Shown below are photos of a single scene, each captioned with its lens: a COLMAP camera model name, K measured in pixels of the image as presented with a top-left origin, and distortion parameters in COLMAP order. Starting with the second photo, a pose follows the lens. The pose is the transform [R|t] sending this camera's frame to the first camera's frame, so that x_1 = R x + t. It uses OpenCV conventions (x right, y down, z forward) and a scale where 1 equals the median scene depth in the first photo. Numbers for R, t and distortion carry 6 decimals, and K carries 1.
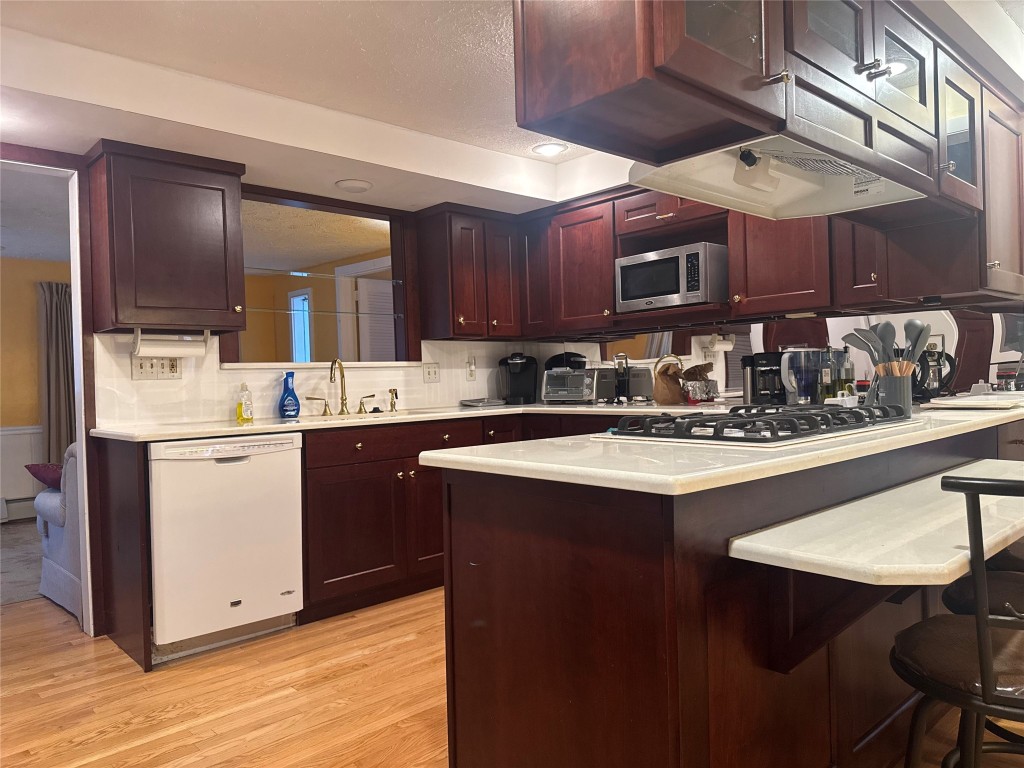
lens RADIAL K [[723.6, 0, 514.4], [0, 723.6, 381.1], [0, 0, 1]] dist [0.033609, -0.010823]
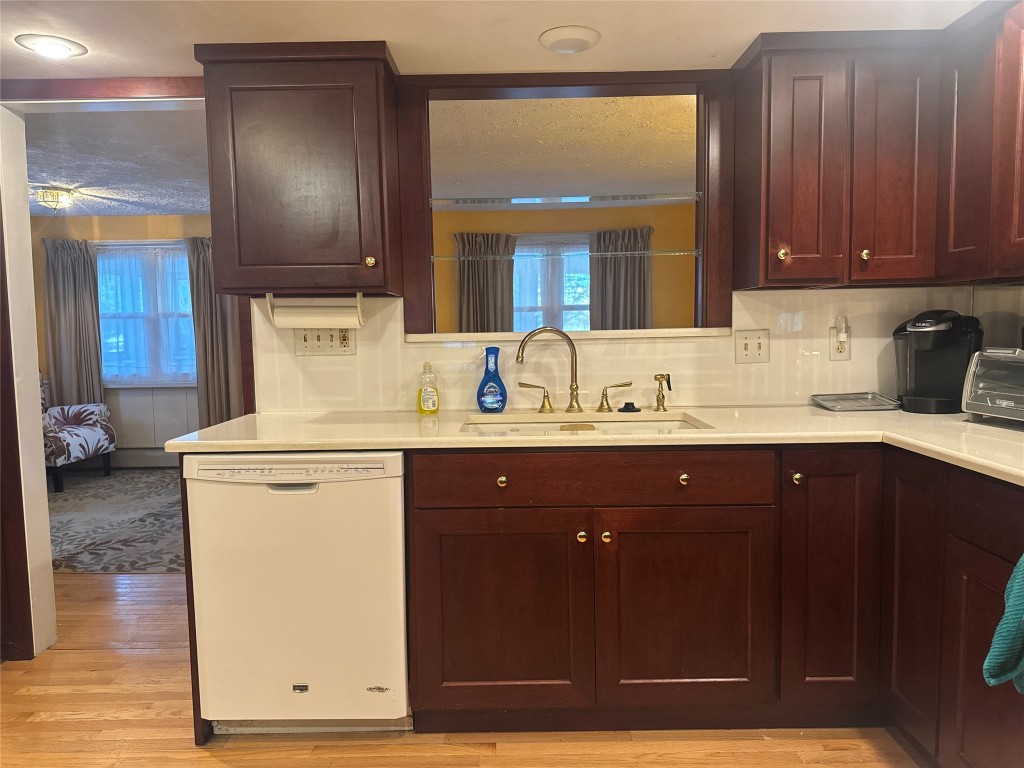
lens RADIAL K [[723.6, 0, 506.6], [0, 723.6, 387.1], [0, 0, 1]] dist [0.033609, -0.010823]
pose [[0.725199, 0.074127, -0.684537, 0.166910], [-0.004651, 0.994693, 0.102786, -0.043030], [0.688523, -0.071357, 0.721695, 0.486467]]
